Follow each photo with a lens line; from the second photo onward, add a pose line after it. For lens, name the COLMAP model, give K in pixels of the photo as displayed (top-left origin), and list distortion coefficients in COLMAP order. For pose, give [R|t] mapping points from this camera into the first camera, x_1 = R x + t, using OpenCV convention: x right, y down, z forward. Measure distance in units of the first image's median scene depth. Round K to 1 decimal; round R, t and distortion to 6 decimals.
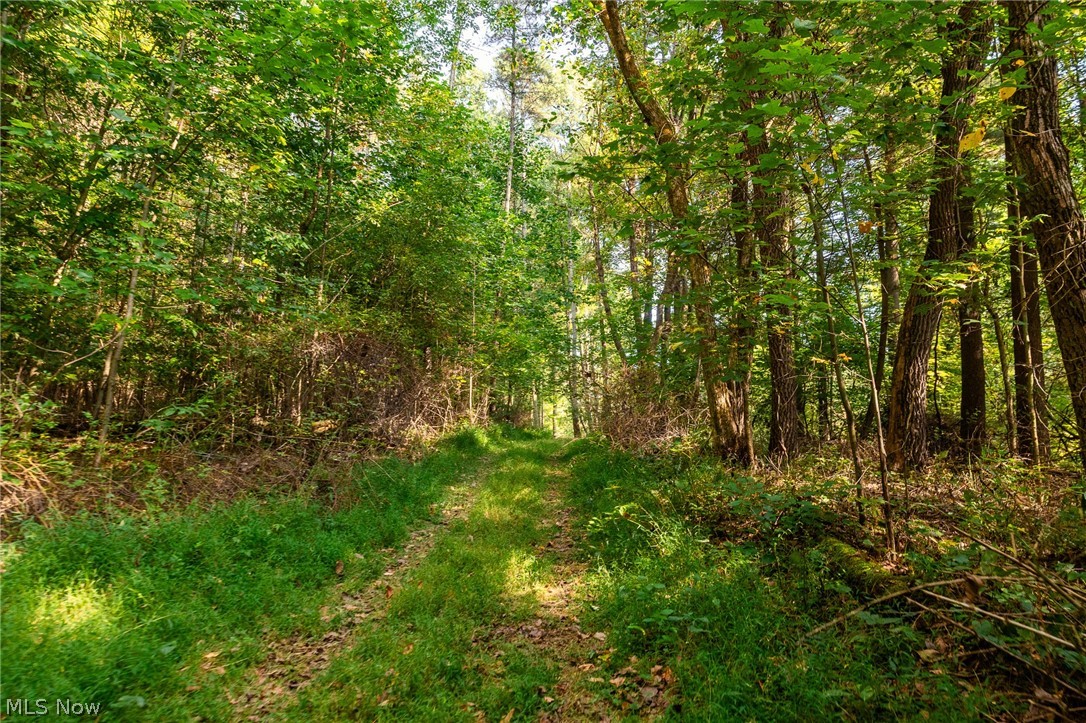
lens RADIAL K [[752.9, 0, 542.0], [0, 752.9, 364.2], [0, 0, 1]] dist [-0.000896, -0.000006]
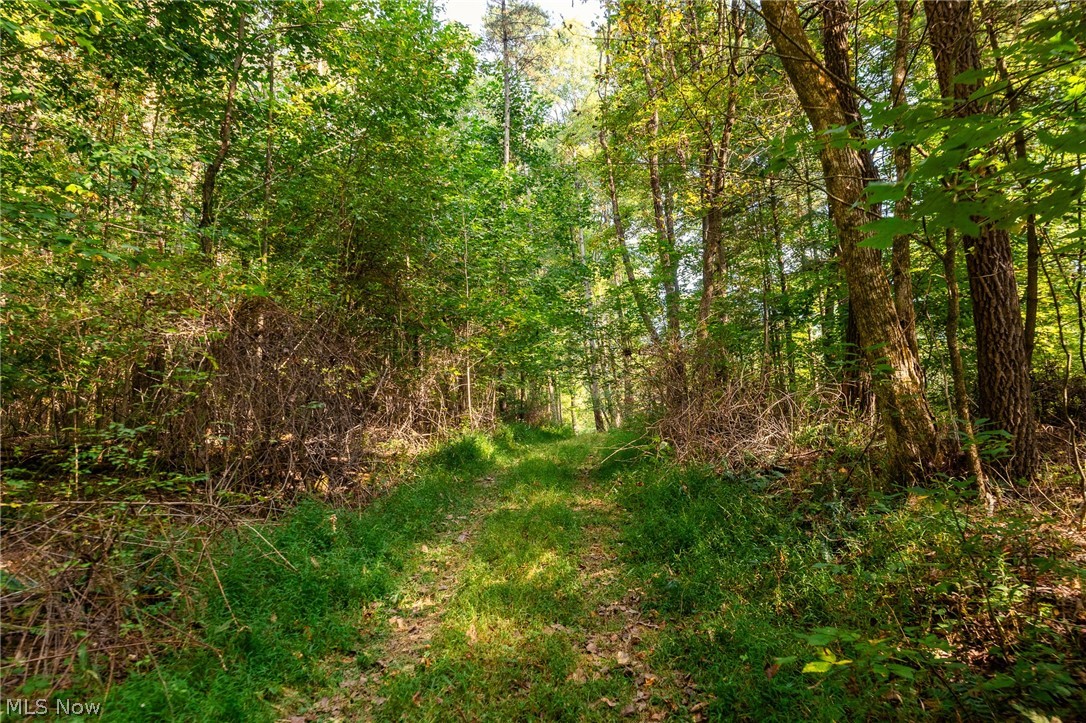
lens RADIAL K [[752.9, 0, 544.2], [0, 752.9, 360.4], [0, 0, 1]] dist [-0.000896, -0.000006]
pose [[0.997969, -0.061617, -0.016158, -0.002568], [0.061702, 0.998083, 0.004789, 0.008029], [0.015832, -0.005777, 0.999858, 0.176476]]
